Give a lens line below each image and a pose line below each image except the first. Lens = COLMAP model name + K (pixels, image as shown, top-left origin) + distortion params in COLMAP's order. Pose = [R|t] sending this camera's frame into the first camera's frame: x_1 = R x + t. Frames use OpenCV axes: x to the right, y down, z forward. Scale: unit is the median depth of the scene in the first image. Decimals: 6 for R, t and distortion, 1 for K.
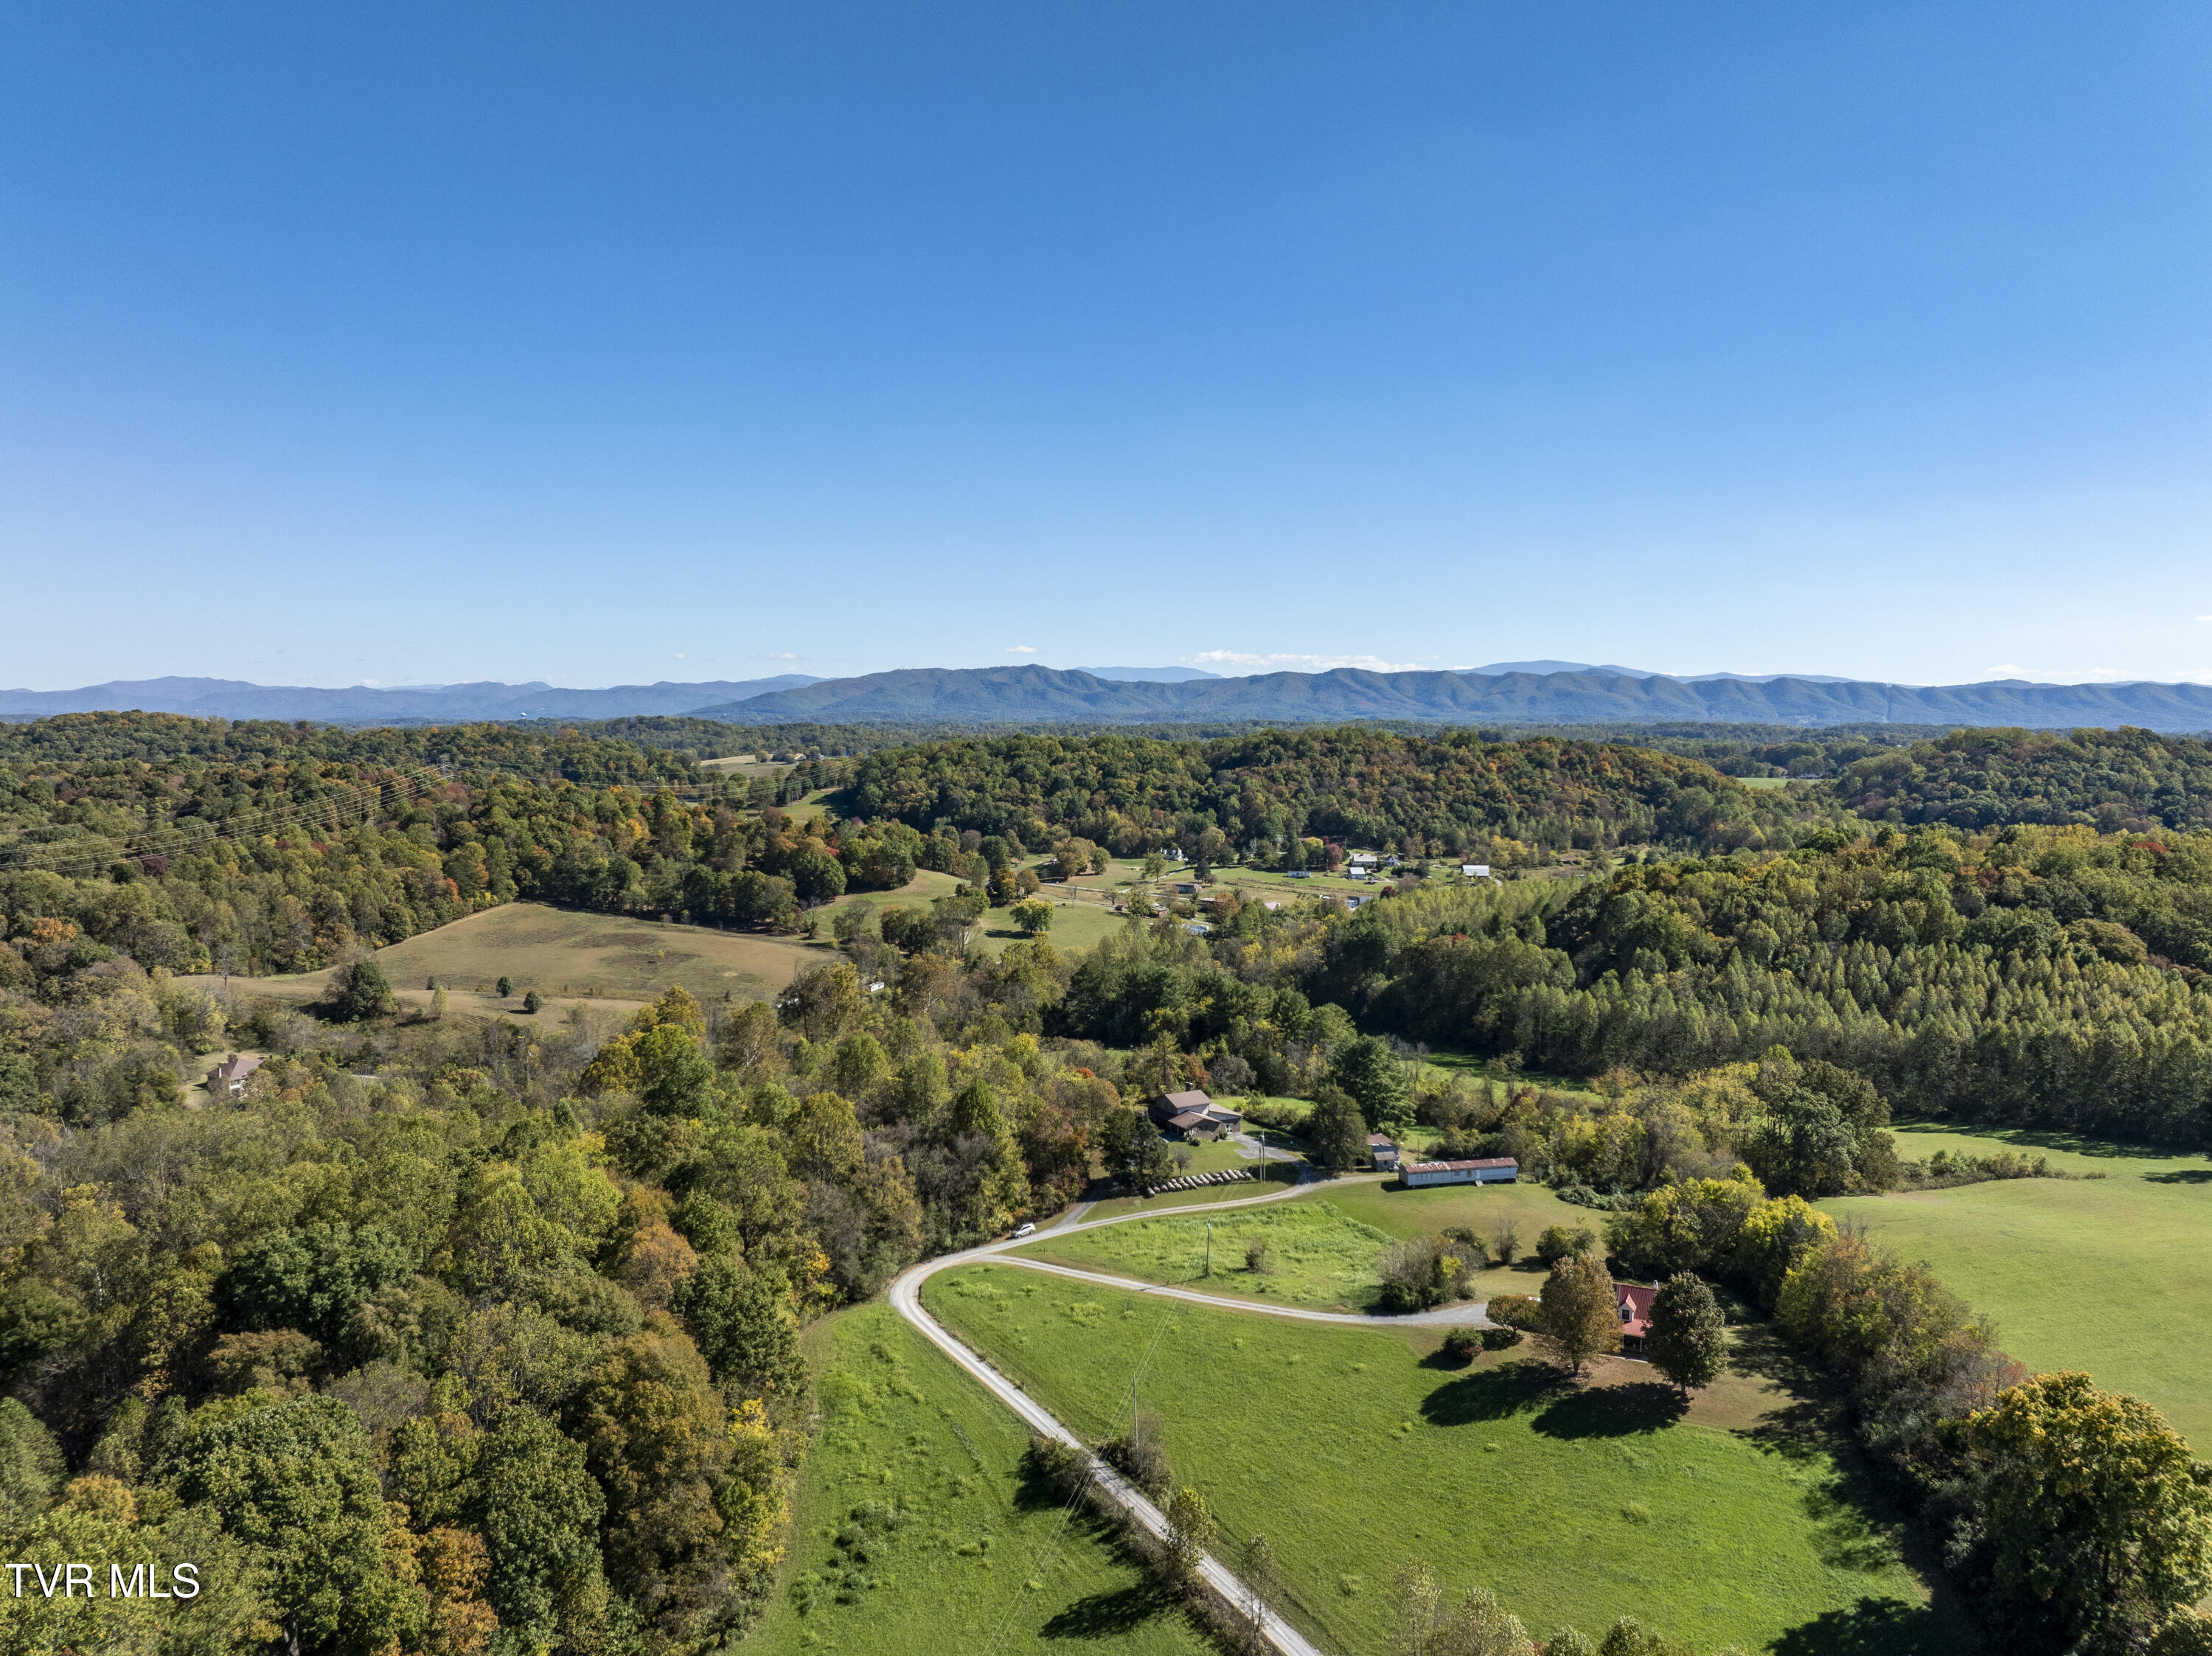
lens RADIAL K [[1554.1, 0, 1115.0], [0, 1554.1, 815.9], [0, 0, 1]] dist [-0.033793, -0.005872]
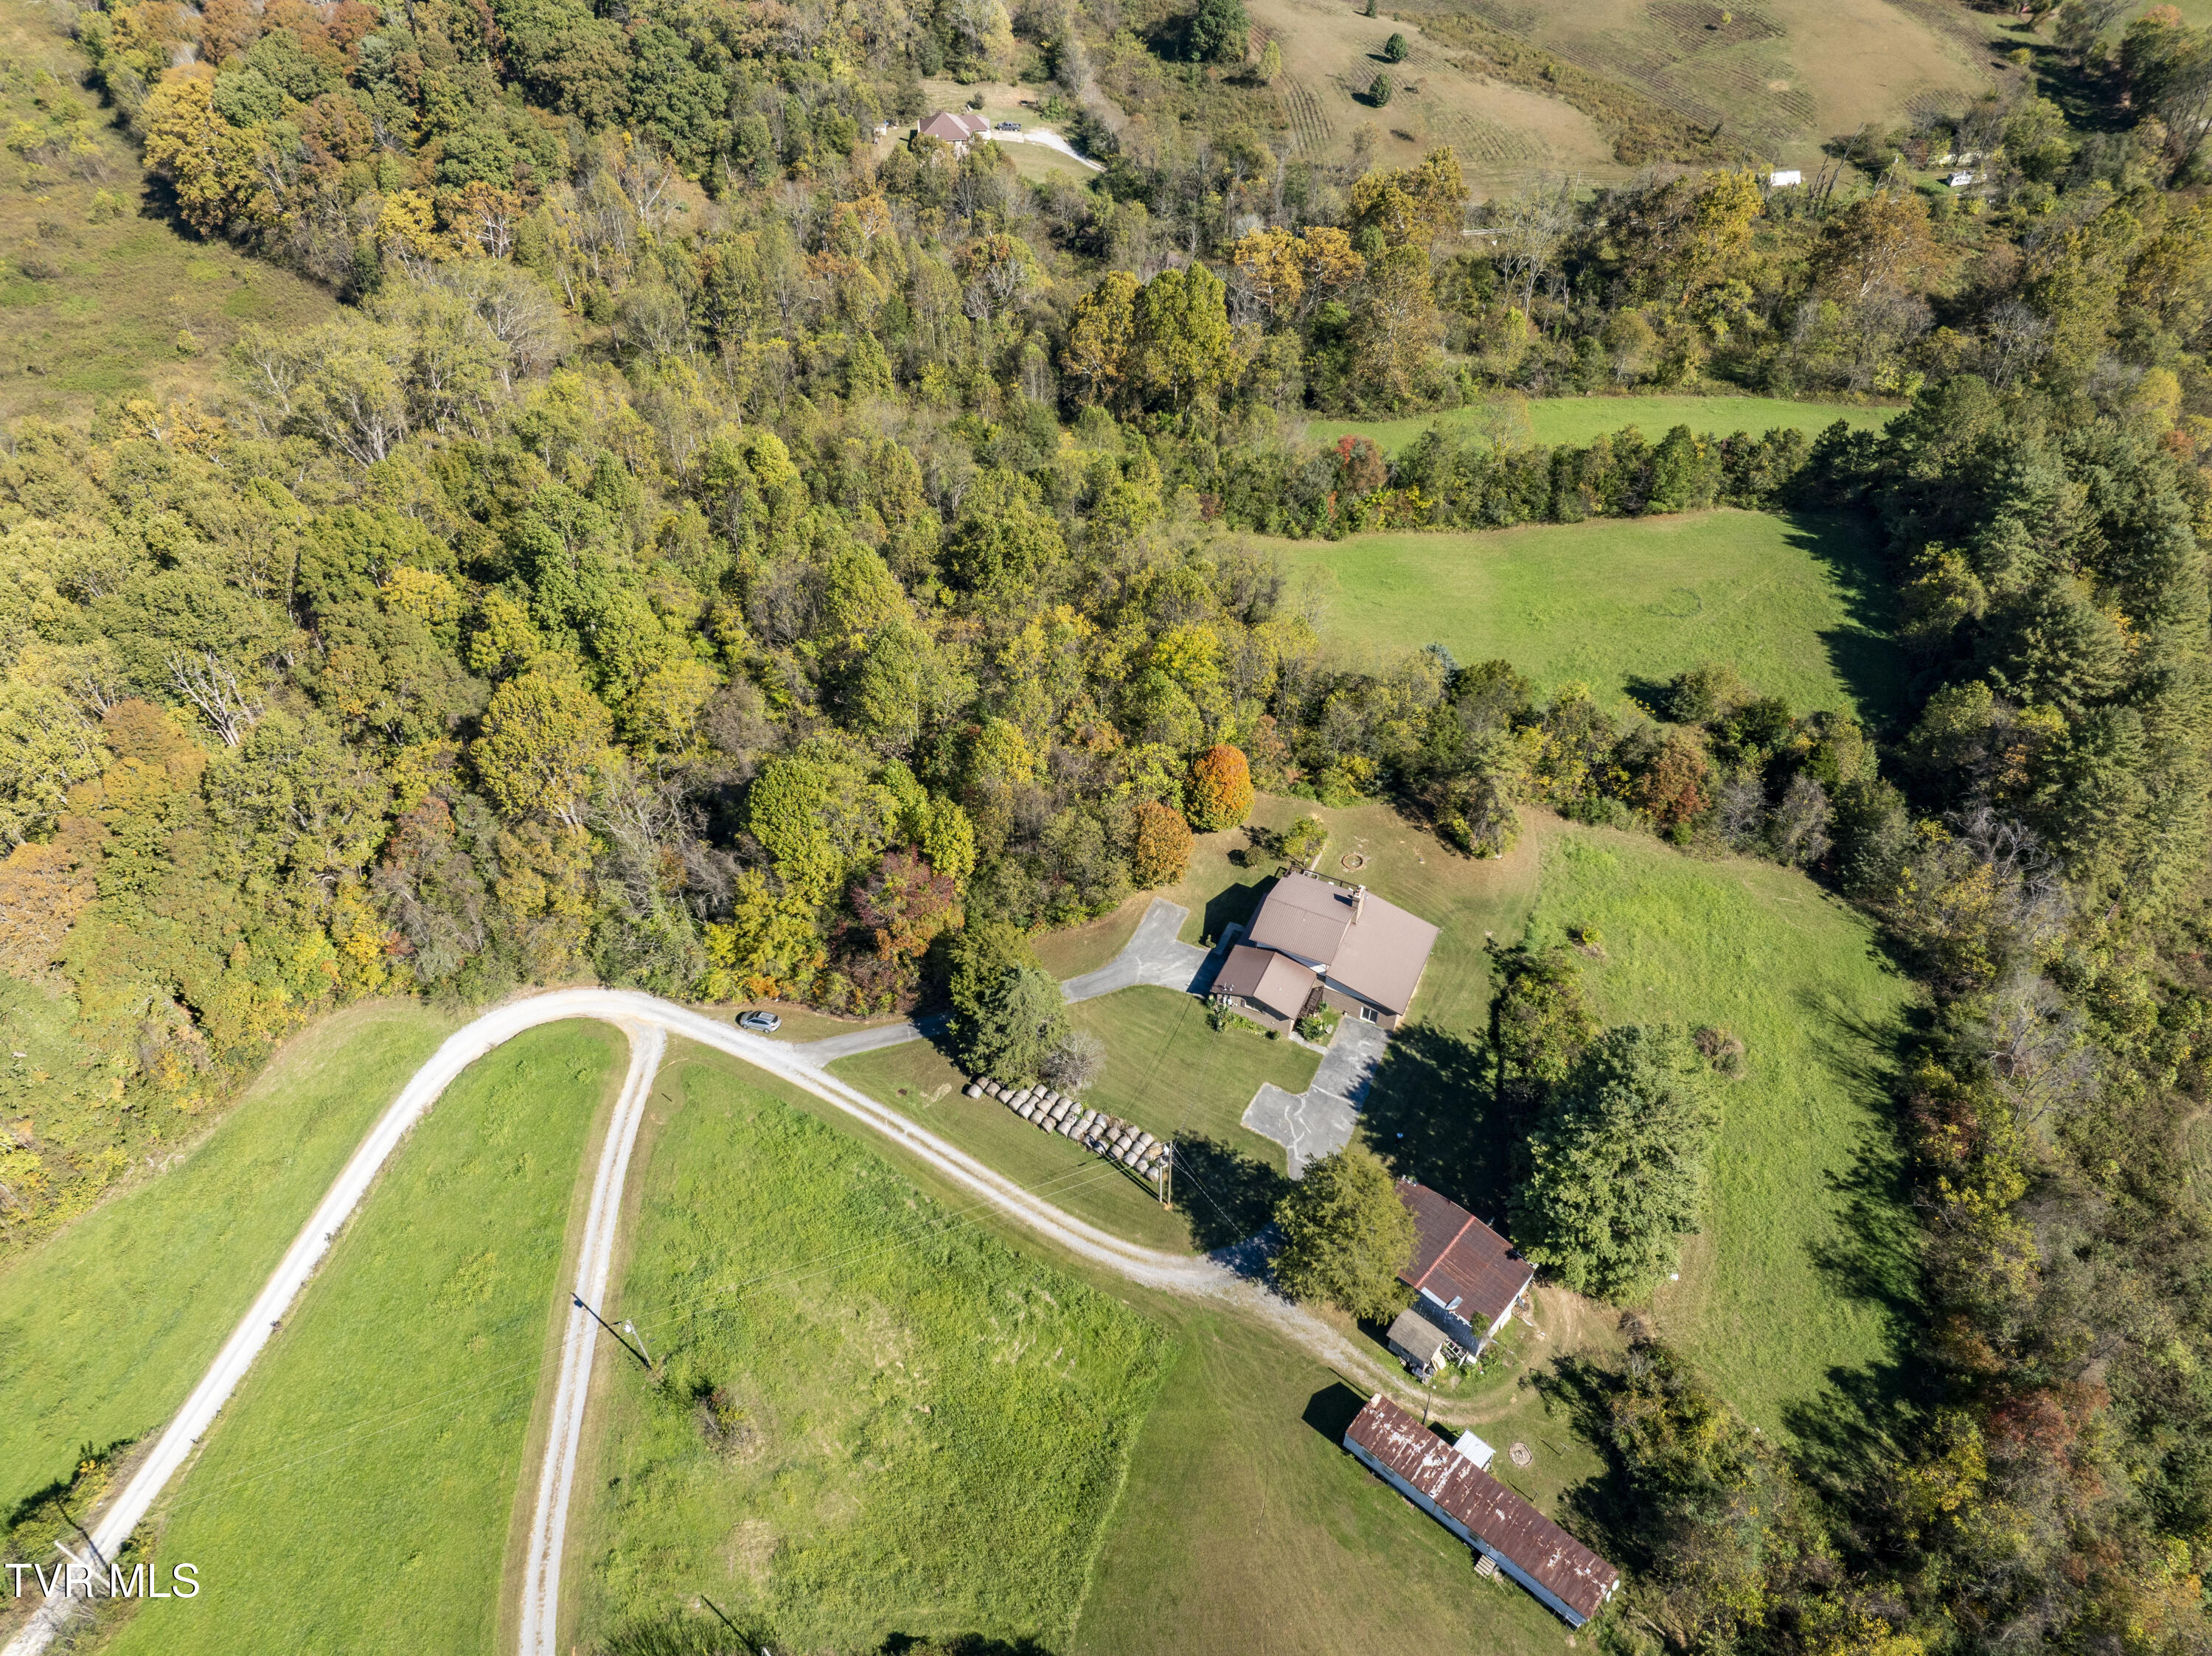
lens RADIAL K [[1554.1, 0, 1120.7], [0, 1554.1, 818.2], [0, 0, 1]] dist [-0.033793, -0.005872]
pose [[0.583354, 0.559709, -0.588579, 0.080939], [-0.043951, 0.745347, 0.665227, -0.048221], [0.811028, -0.362194, 0.459401, 0.210657]]
